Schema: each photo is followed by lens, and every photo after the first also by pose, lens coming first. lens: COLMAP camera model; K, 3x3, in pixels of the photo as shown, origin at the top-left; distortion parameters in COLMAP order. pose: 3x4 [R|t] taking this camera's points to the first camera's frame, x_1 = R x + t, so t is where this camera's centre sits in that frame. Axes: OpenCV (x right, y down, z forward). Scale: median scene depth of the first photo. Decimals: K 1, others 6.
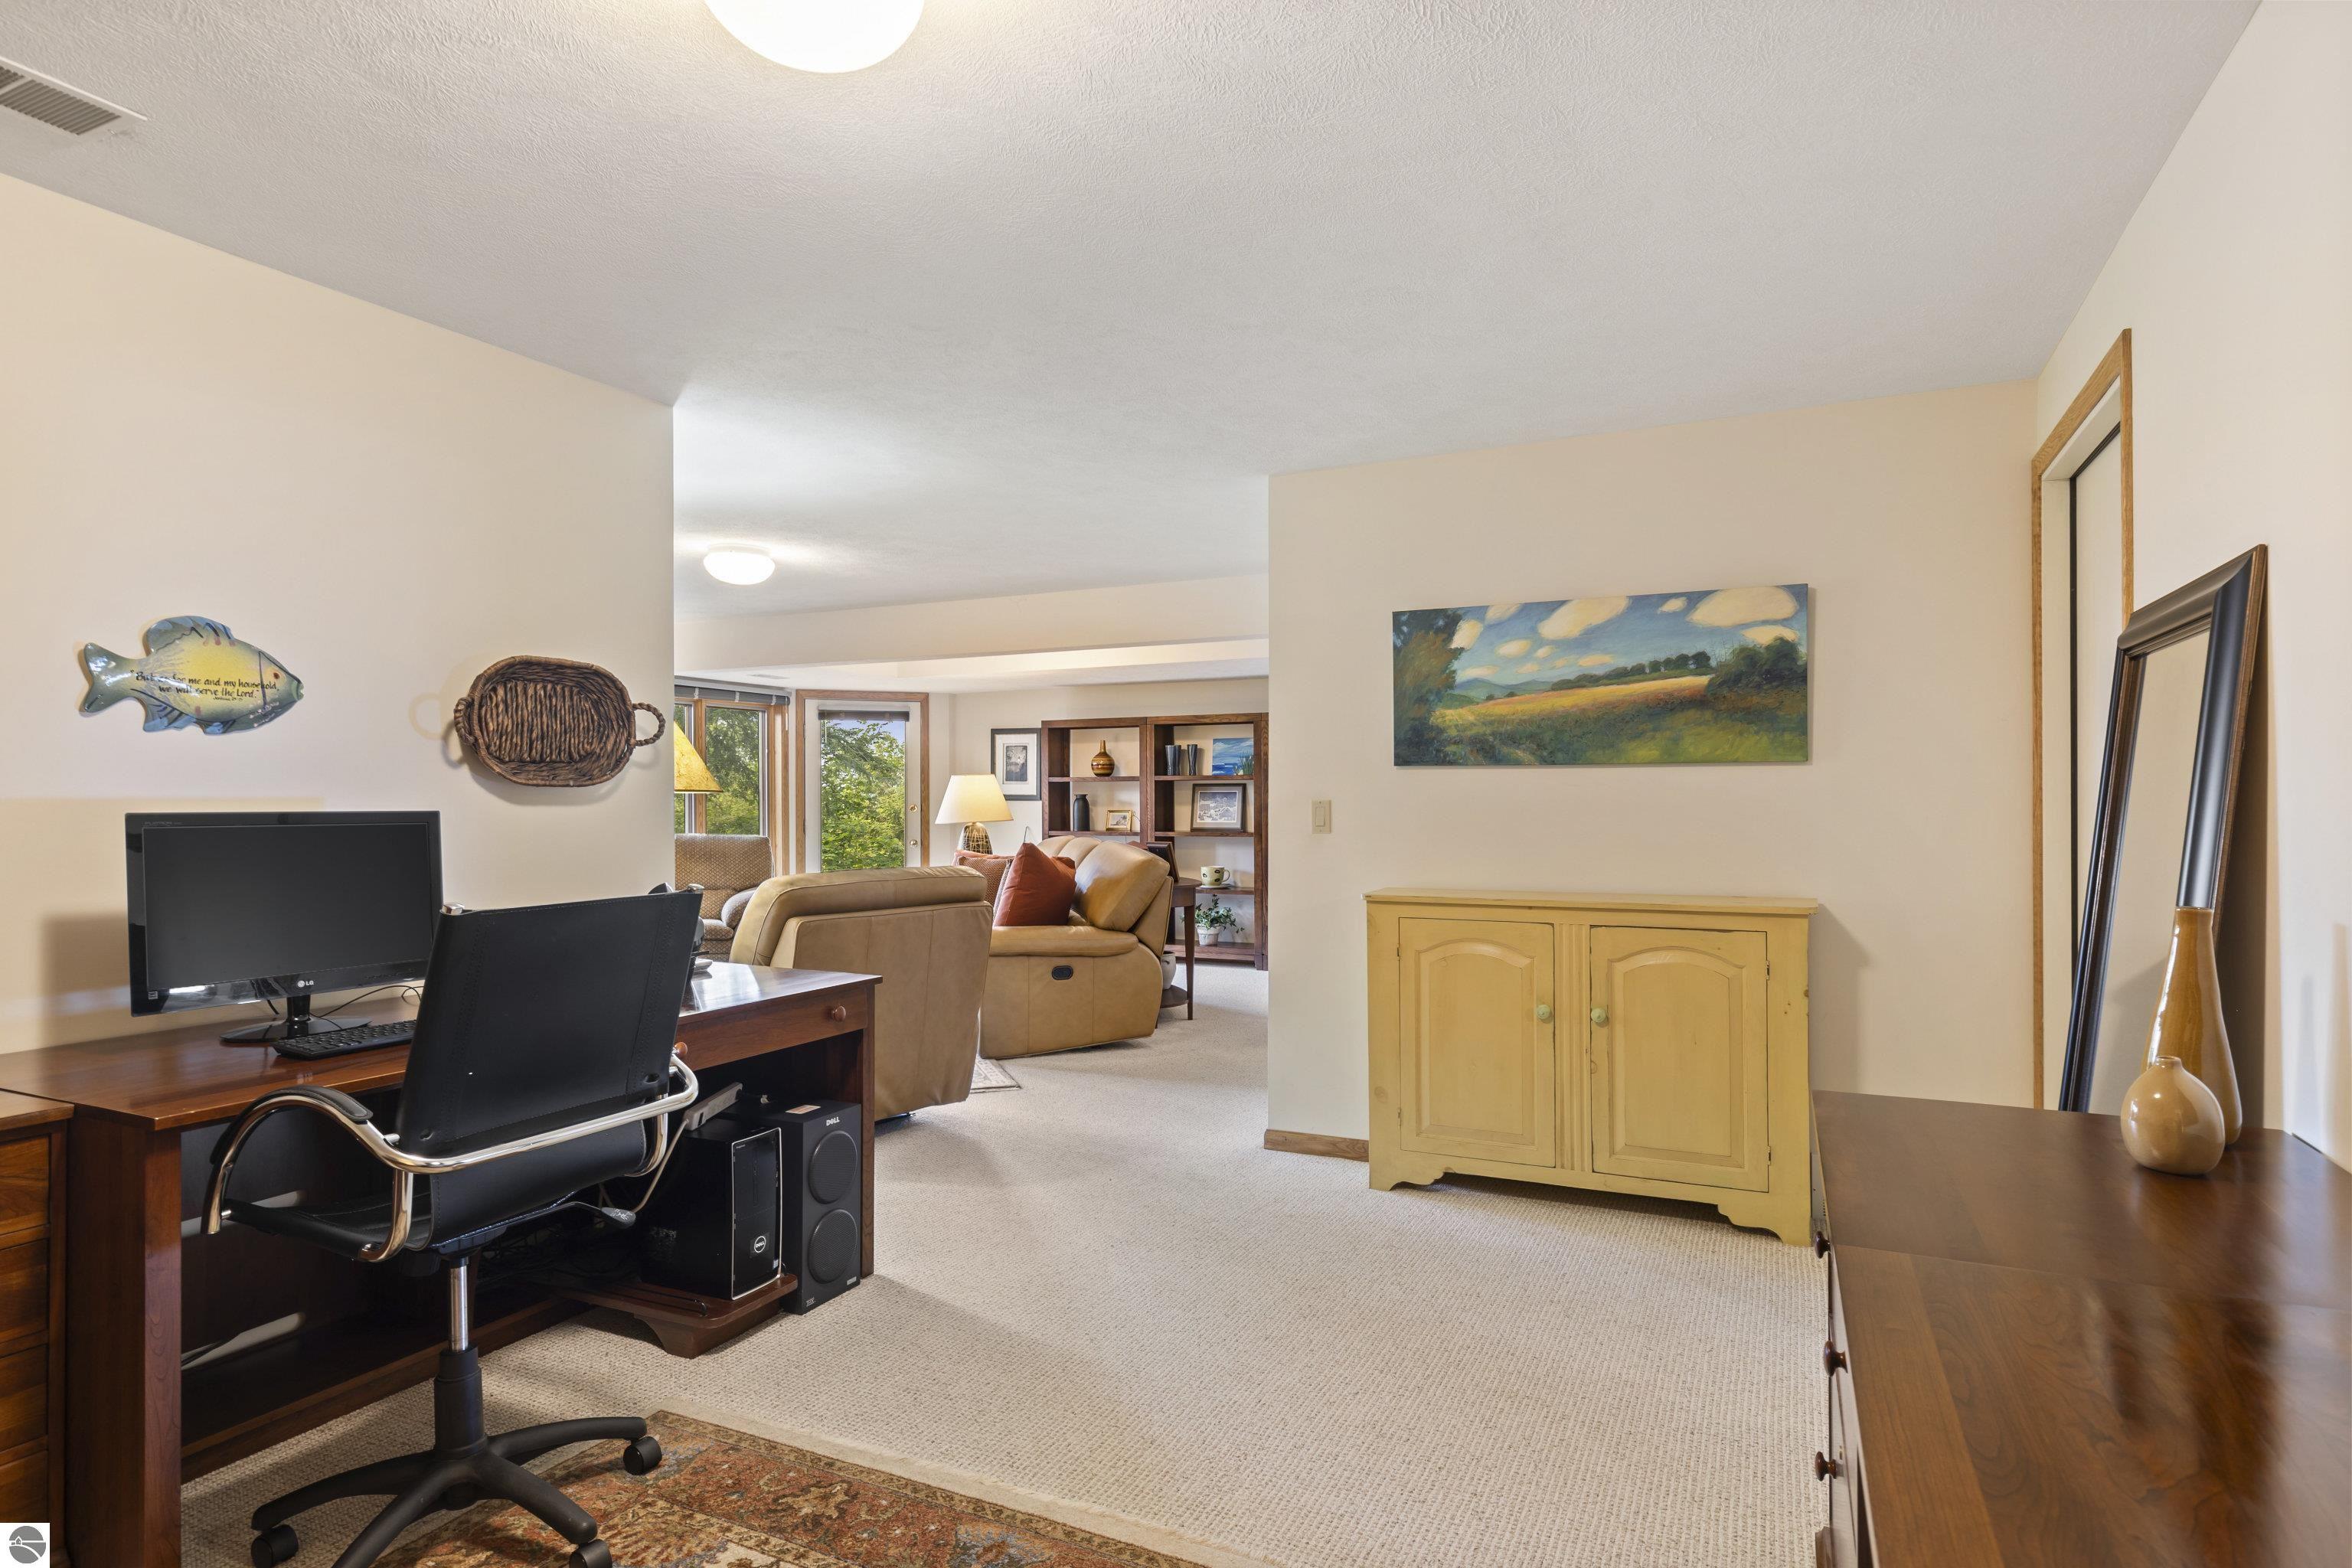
lens RADIAL K [[1343.0, 0, 1176.0], [0, 1343.0, 784.0], [0, 0, 1]] dist [0.001767, 0.000067]
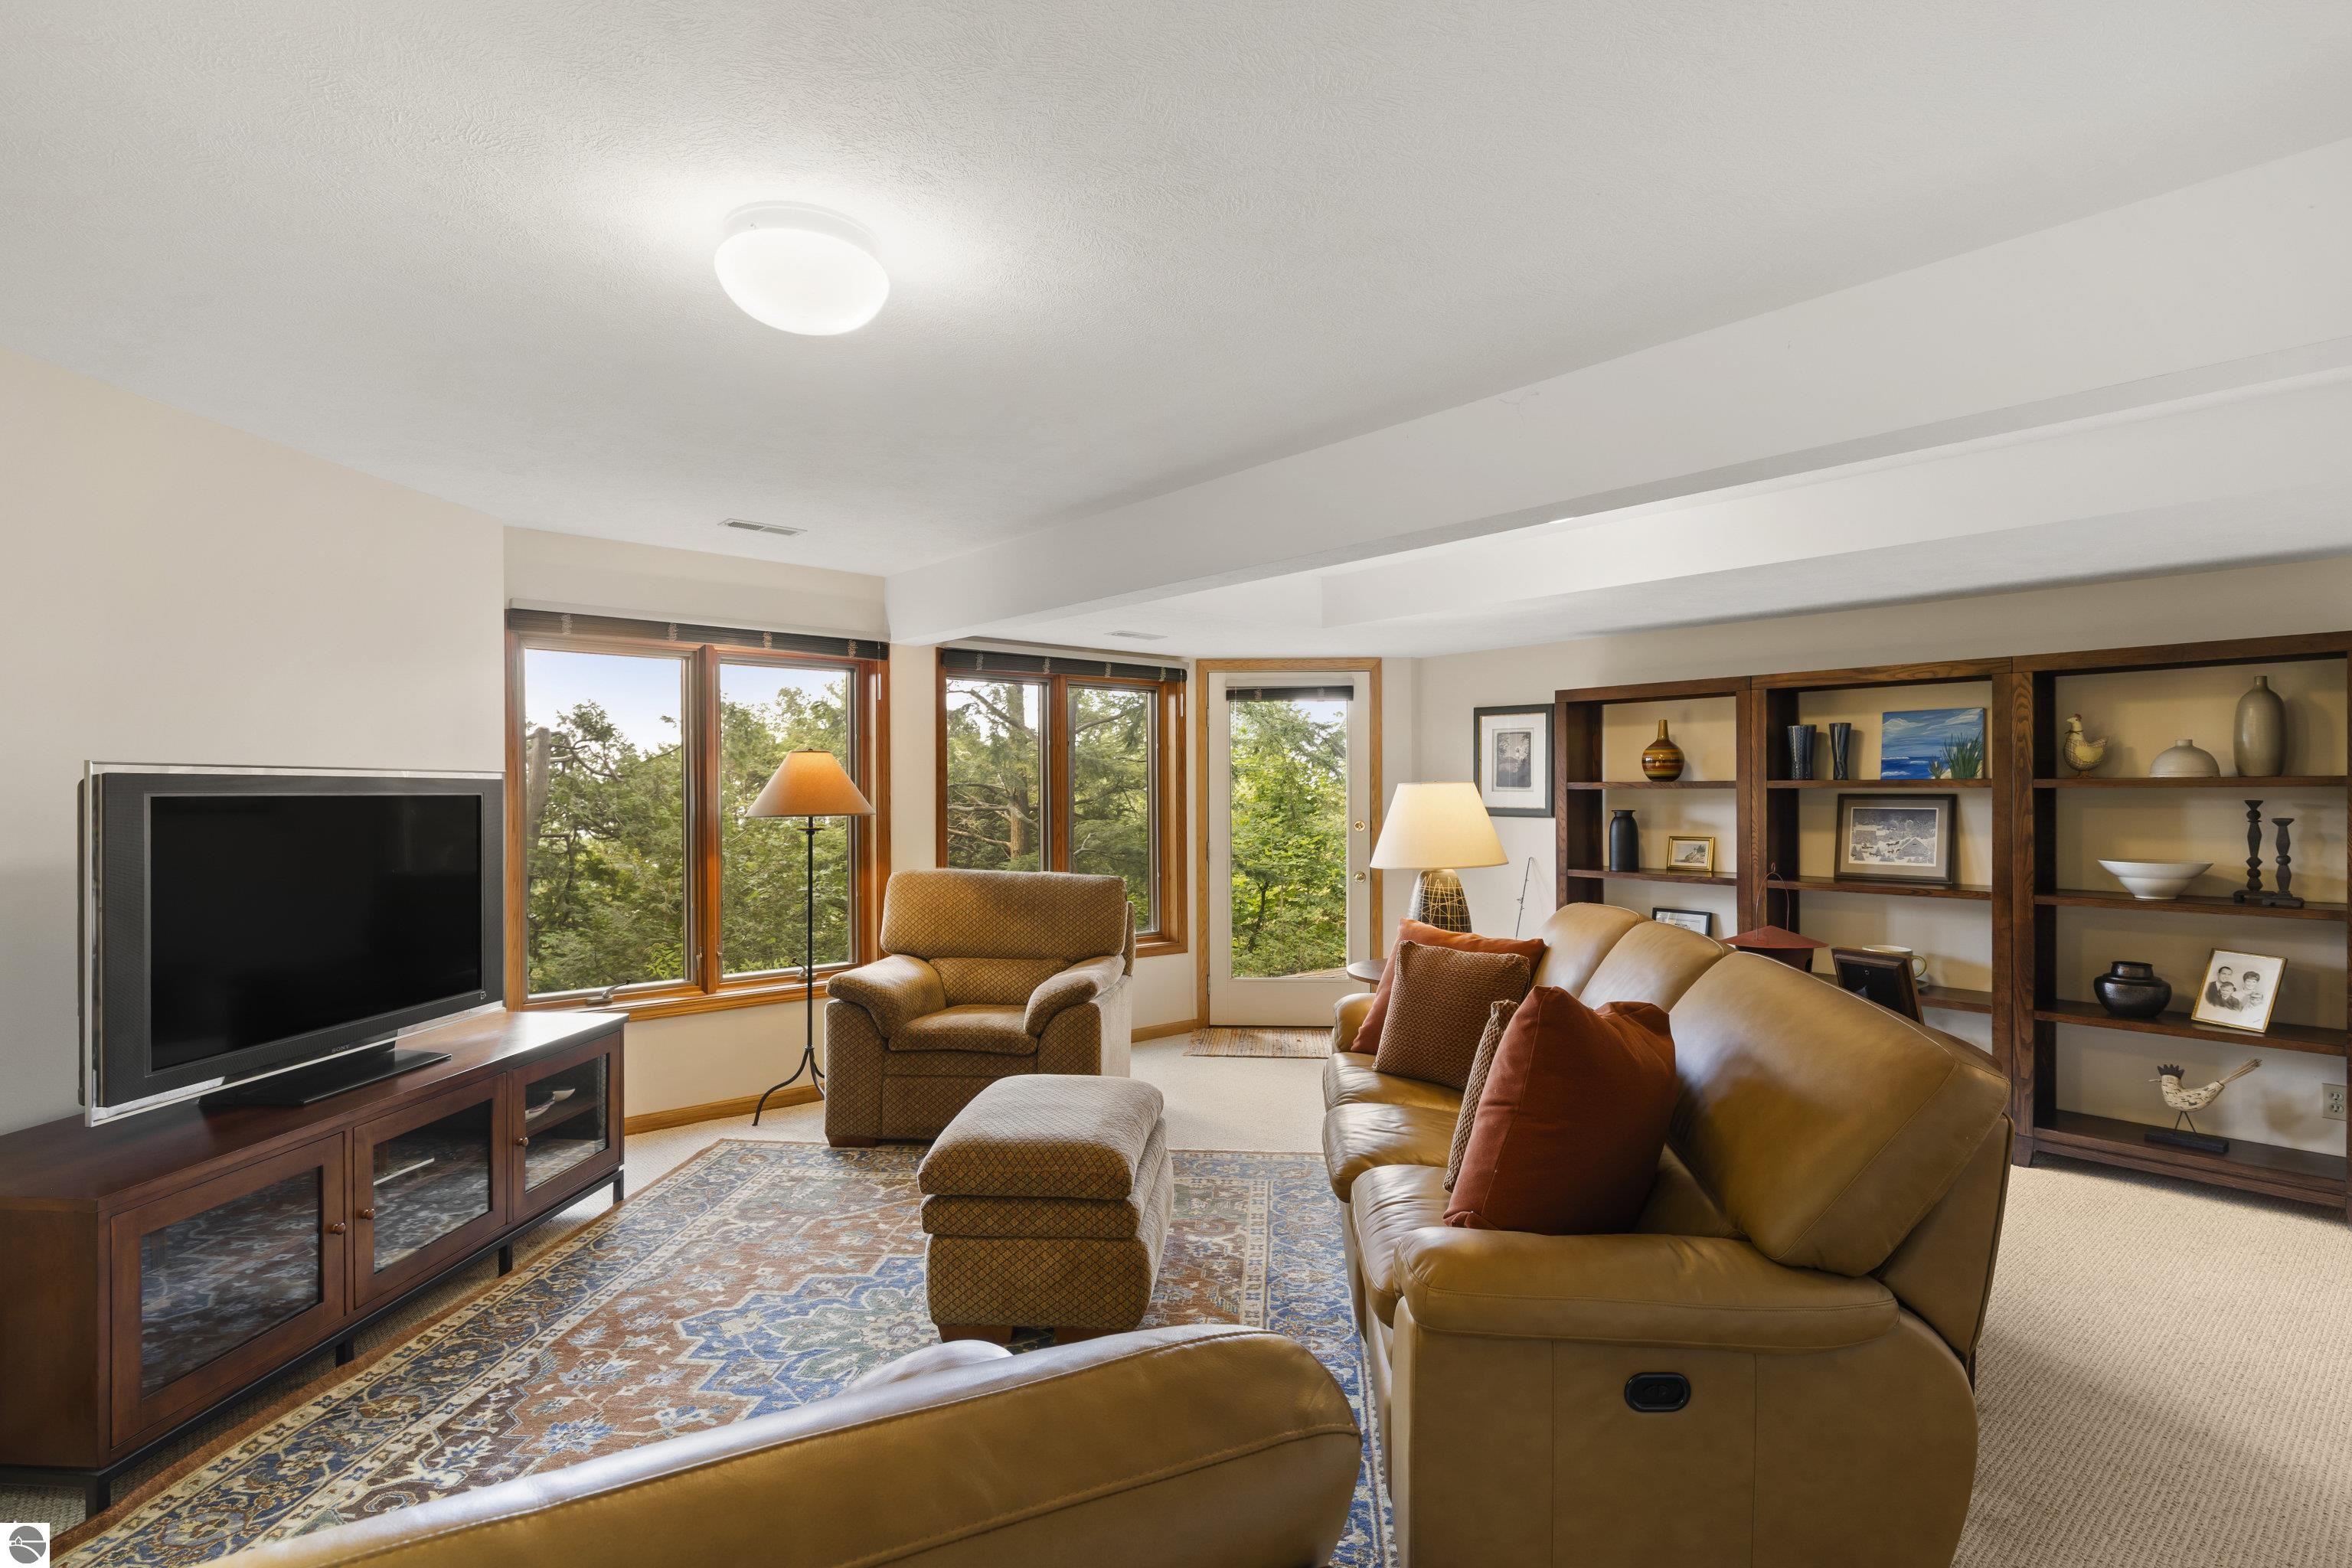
lens RADIAL K [[1215.6, 0, 1176.0], [0, 1215.6, 784.0], [0, 0, 1]] dist [-0.001278, 0.000213]
pose [[0.925258, -0.001279, -0.379336, -0.050500], [0.003956, 0.999972, 0.006276, -0.008529], [0.379318, -0.007308, 0.925238, 0.423462]]
